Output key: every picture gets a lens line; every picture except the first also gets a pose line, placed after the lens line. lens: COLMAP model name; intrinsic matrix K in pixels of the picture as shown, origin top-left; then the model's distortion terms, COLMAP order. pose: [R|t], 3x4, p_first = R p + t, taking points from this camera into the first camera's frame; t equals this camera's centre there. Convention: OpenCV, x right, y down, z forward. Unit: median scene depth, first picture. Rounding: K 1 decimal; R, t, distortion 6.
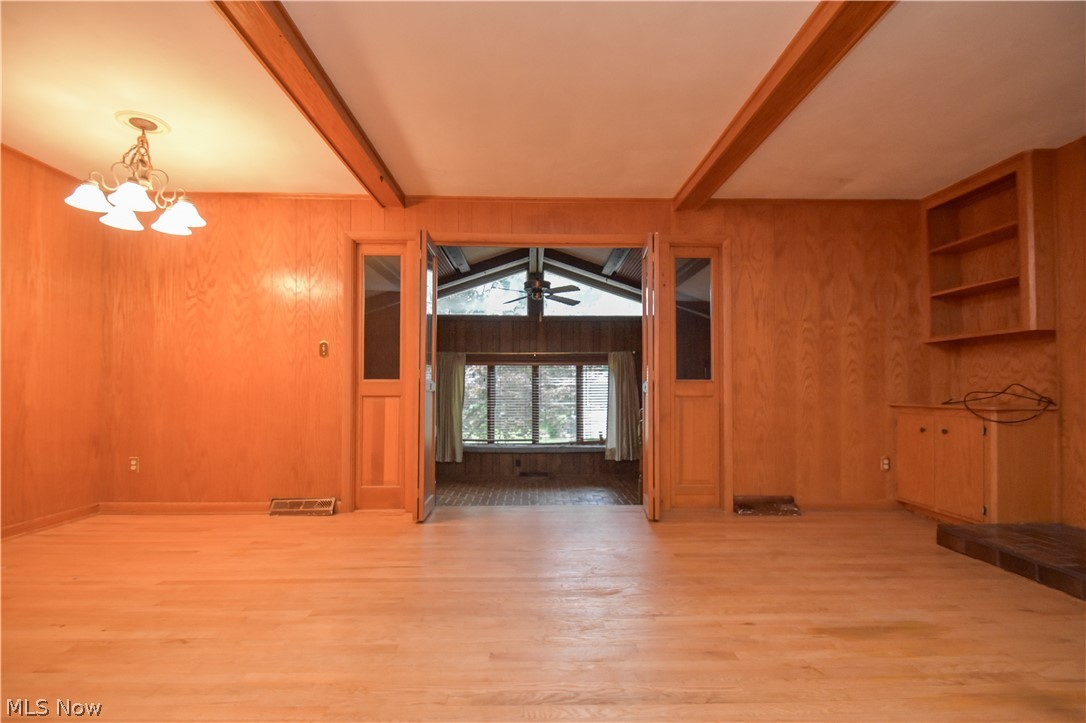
lens RADIAL K [[486.6, 0, 546.7], [0, 486.6, 380.6], [0, 0, 1]] dist [0.024095, -0.022387]
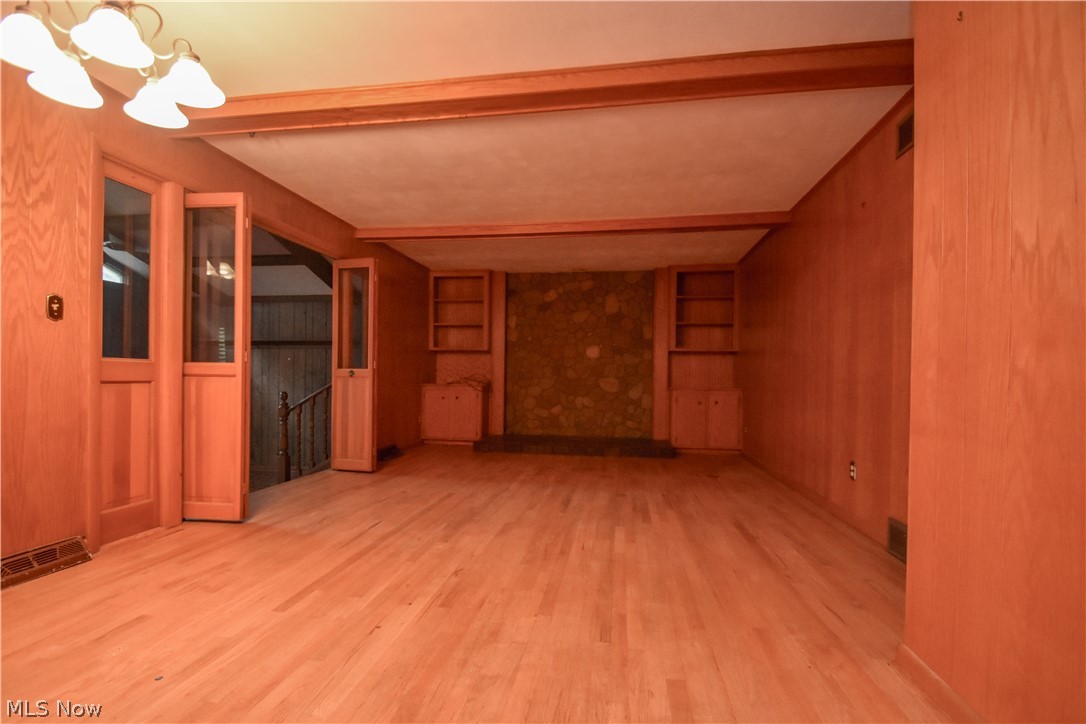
lens RADIAL K [[486.6, 0, 546.7], [0, 486.6, 381.1], [0, 0, 1]] dist [0.024095, -0.022387]
pose [[0.178217, -0.005579, 0.983975, -0.957011], [-0.034284, 0.999342, 0.011876, 0.001238], [-0.983394, -0.035851, 0.177908, 0.265356]]
